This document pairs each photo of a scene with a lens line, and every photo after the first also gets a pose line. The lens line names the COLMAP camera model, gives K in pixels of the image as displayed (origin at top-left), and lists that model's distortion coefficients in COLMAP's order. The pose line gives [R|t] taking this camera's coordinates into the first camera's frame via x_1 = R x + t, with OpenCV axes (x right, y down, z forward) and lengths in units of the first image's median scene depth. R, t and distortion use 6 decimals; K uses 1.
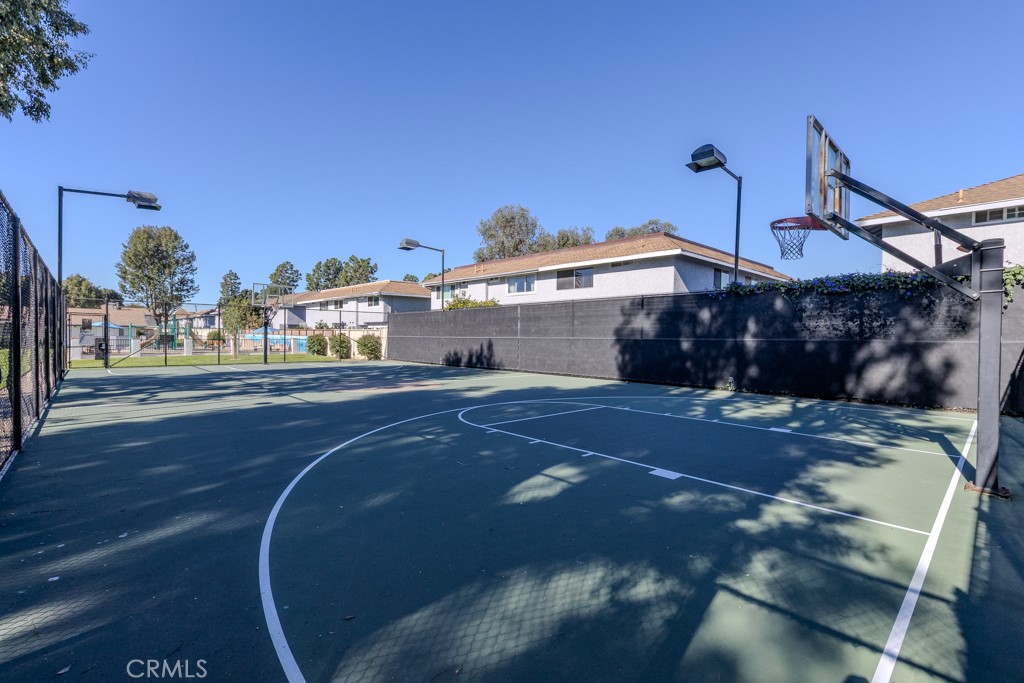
lens RADIAL K [[463.0, 0, 509.6], [0, 463.0, 341.6], [0, 0, 1]] dist [0.001061, 0.000063]
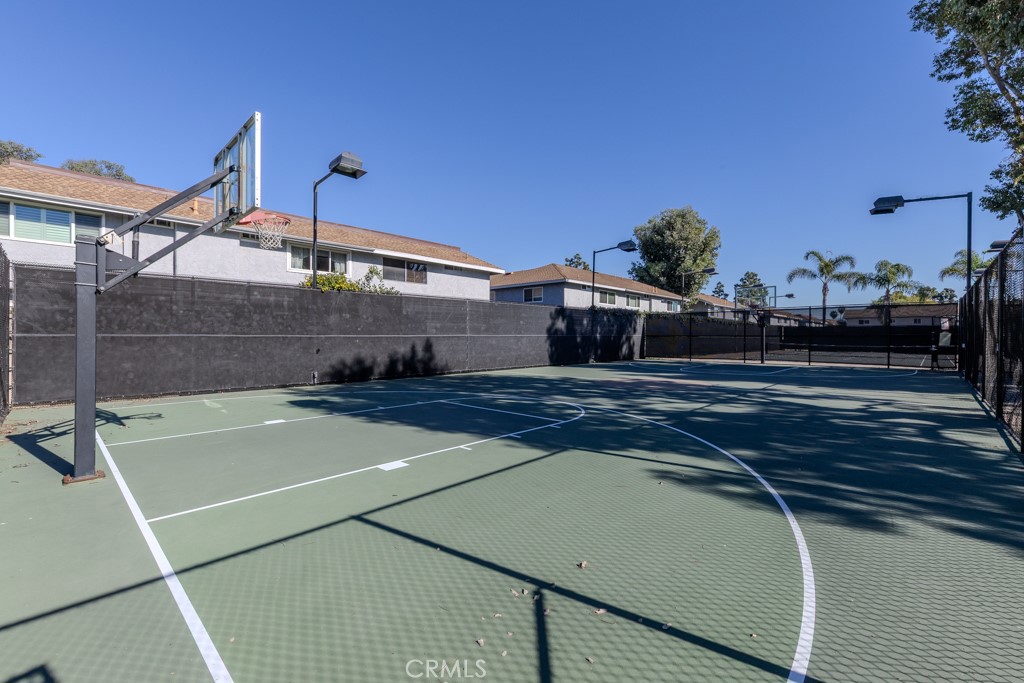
lens RADIAL K [[515.2, 0, 510.1], [0, 515.2, 337.8], [0, 0, 1]] dist [-0.001282, -0.000005]
pose [[-0.147655, -0.005880, 0.989021, -1.030905], [0.014658, 0.999859, 0.008133, -0.011512], [-0.988930, 0.015698, -0.147548, 1.097618]]
